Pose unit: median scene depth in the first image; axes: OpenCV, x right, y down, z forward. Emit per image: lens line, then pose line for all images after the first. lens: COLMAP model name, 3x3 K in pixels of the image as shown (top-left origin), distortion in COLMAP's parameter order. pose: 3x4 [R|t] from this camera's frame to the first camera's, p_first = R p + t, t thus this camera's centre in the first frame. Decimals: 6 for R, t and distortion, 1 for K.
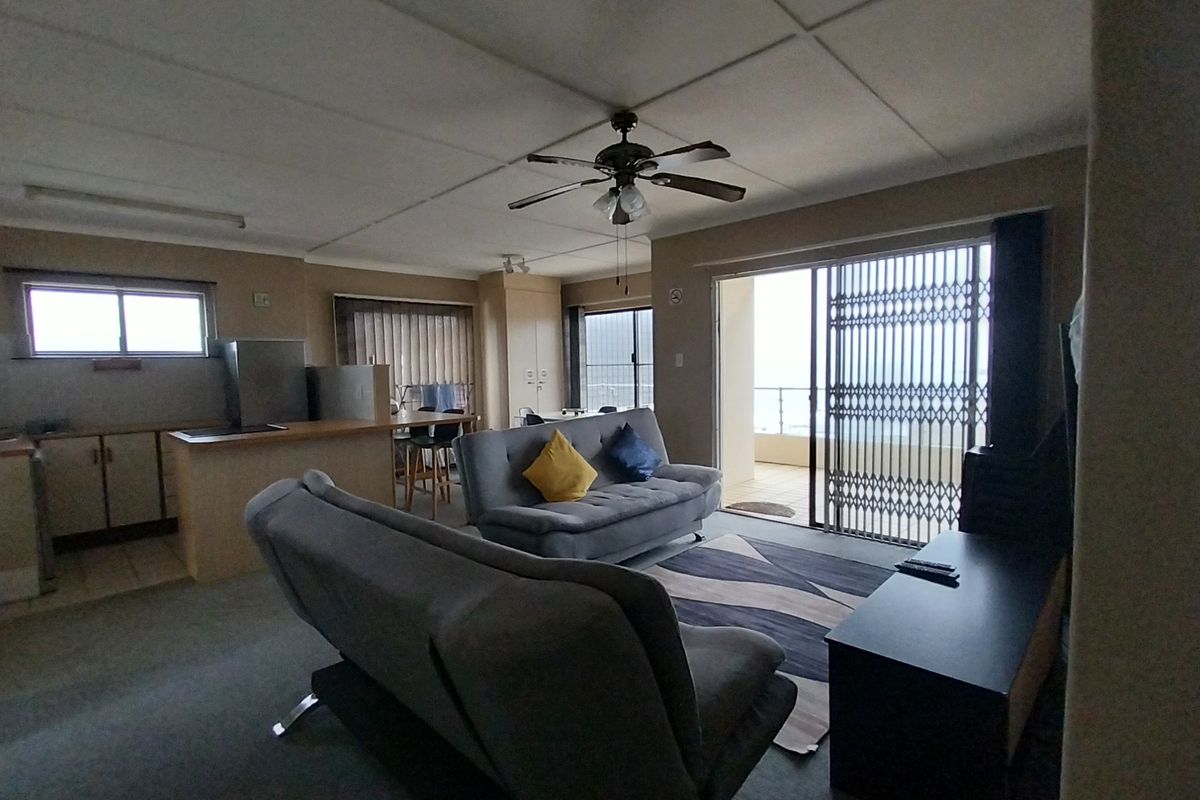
lens RADIAL K [[559.0, 0, 600.0], [0, 559.0, 400.0], [0, 0, 1]] dist [0.000921, 0.000063]
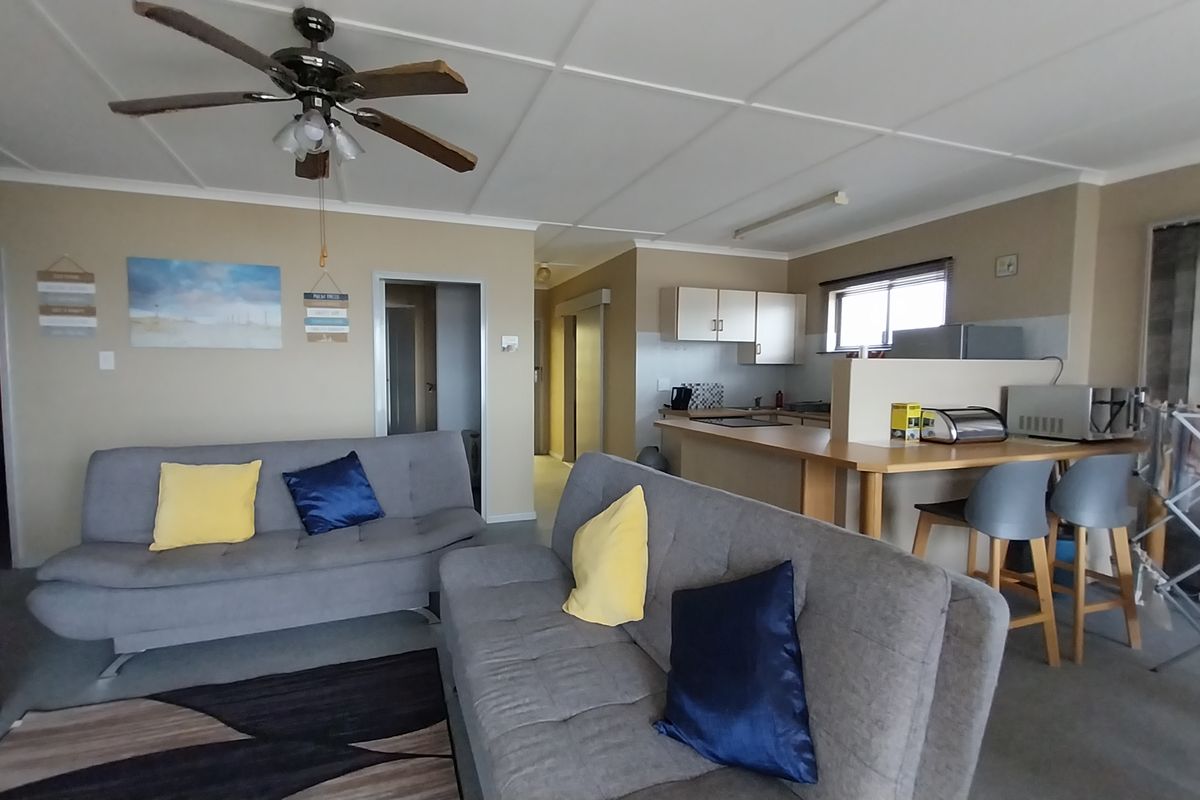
lens RADIAL K [[559.0, 0, 600.0], [0, 559.0, 400.0], [0, 0, 1]] dist [0.000921, 0.000063]
pose [[-0.405788, 0.071286, -0.911183, 0.296581], [-0.052398, 0.993499, 0.101062, -0.062151], [0.912464, 0.088754, -0.399415, 0.935121]]
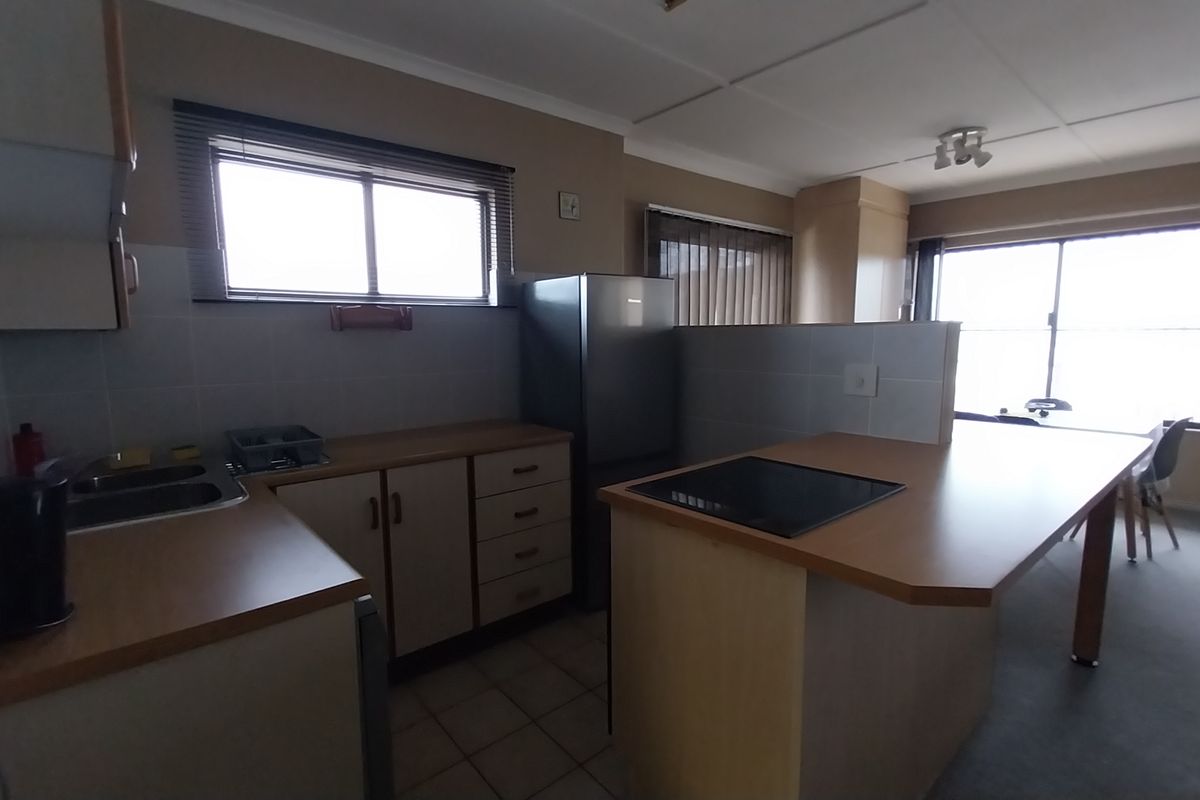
lens RADIAL K [[578.7, 0, 600.0], [0, 578.7, 400.0], [0, 0, 1]] dist [0.022117, 0.000018]
pose [[0.996259, 0.018943, -0.084321, -0.588972], [-0.014617, 0.998560, 0.051618, -0.018789], [0.085177, -0.050192, 0.995101, 0.469794]]
